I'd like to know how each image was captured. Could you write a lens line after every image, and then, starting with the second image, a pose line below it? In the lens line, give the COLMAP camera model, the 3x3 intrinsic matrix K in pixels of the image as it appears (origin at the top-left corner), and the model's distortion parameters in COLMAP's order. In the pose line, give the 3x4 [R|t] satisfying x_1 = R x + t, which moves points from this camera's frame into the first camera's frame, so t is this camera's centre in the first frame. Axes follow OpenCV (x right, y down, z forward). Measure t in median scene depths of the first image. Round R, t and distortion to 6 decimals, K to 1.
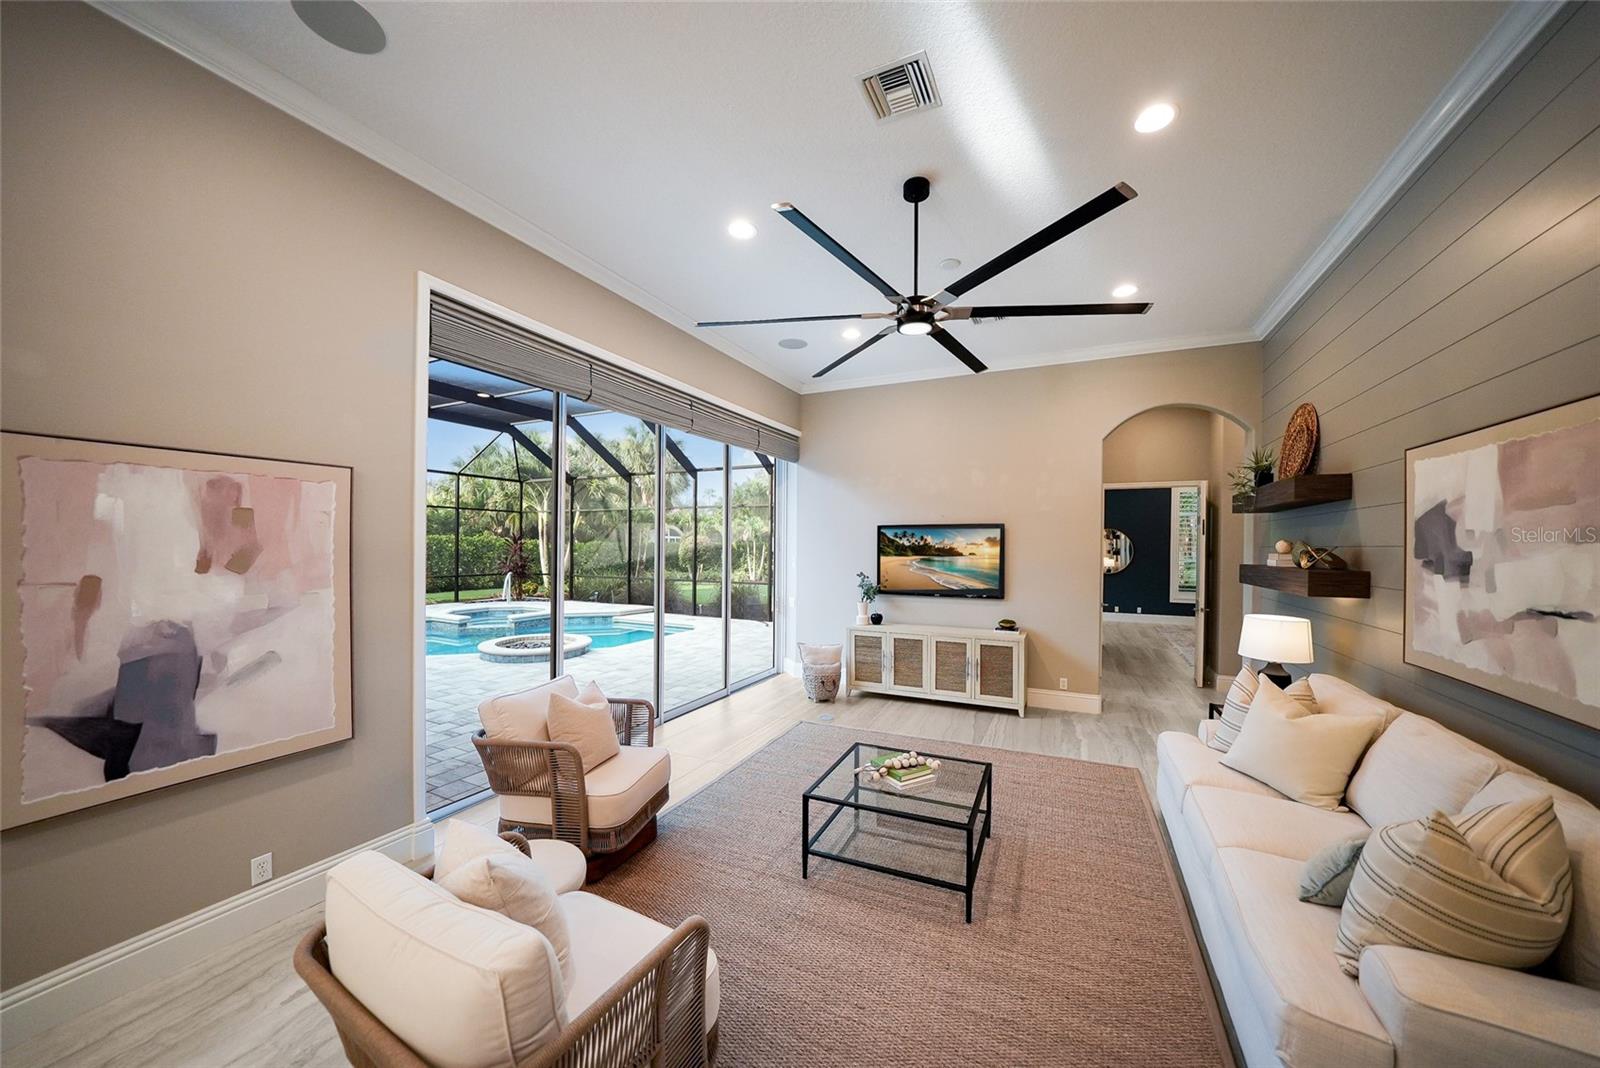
lens RADIAL K [[561.2, 0, 800.0], [0, 561.2, 534.0], [0, 0, 1]] dist [-0.019192, 0.000142]
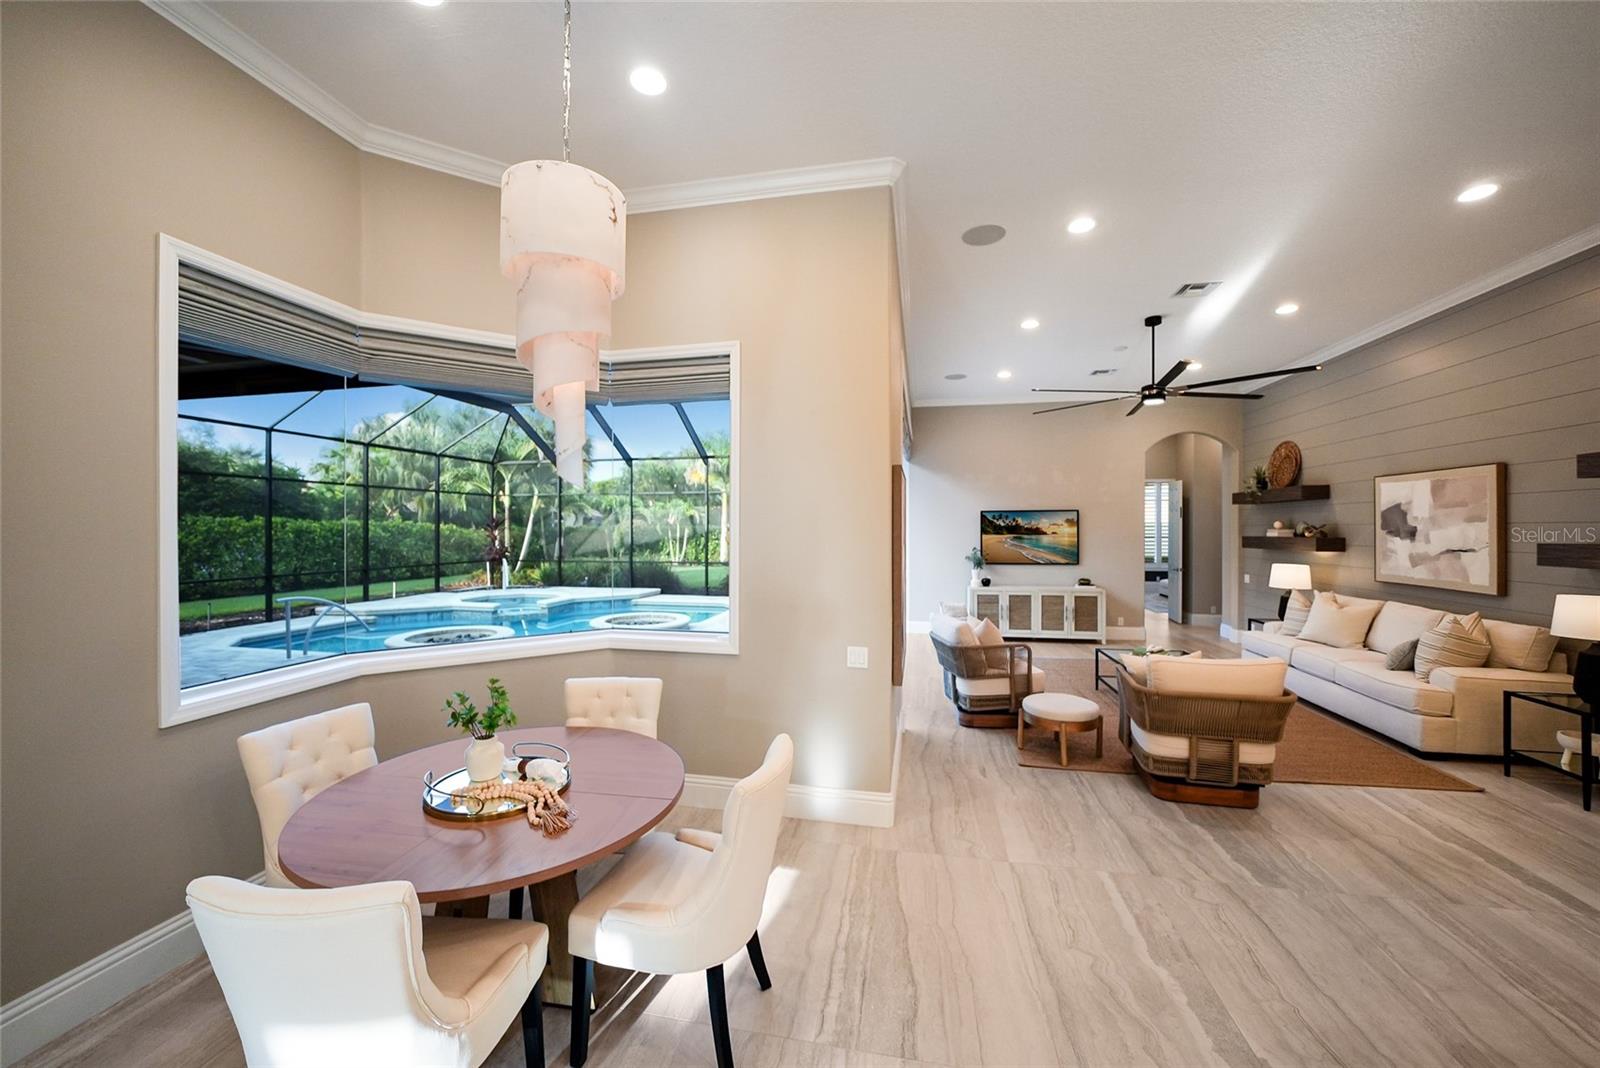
lens RADIAL K [[589.4, 0, 801.3], [0, 589.4, 513.6], [0, 0, 1]] dist [-0.012782, -0.000052]
pose [[0.968773, -0.003467, 0.247927, -0.725629], [0.004486, 0.999984, -0.003543, -0.008936], [-0.247910, 0.004544, 0.968772, -0.275946]]
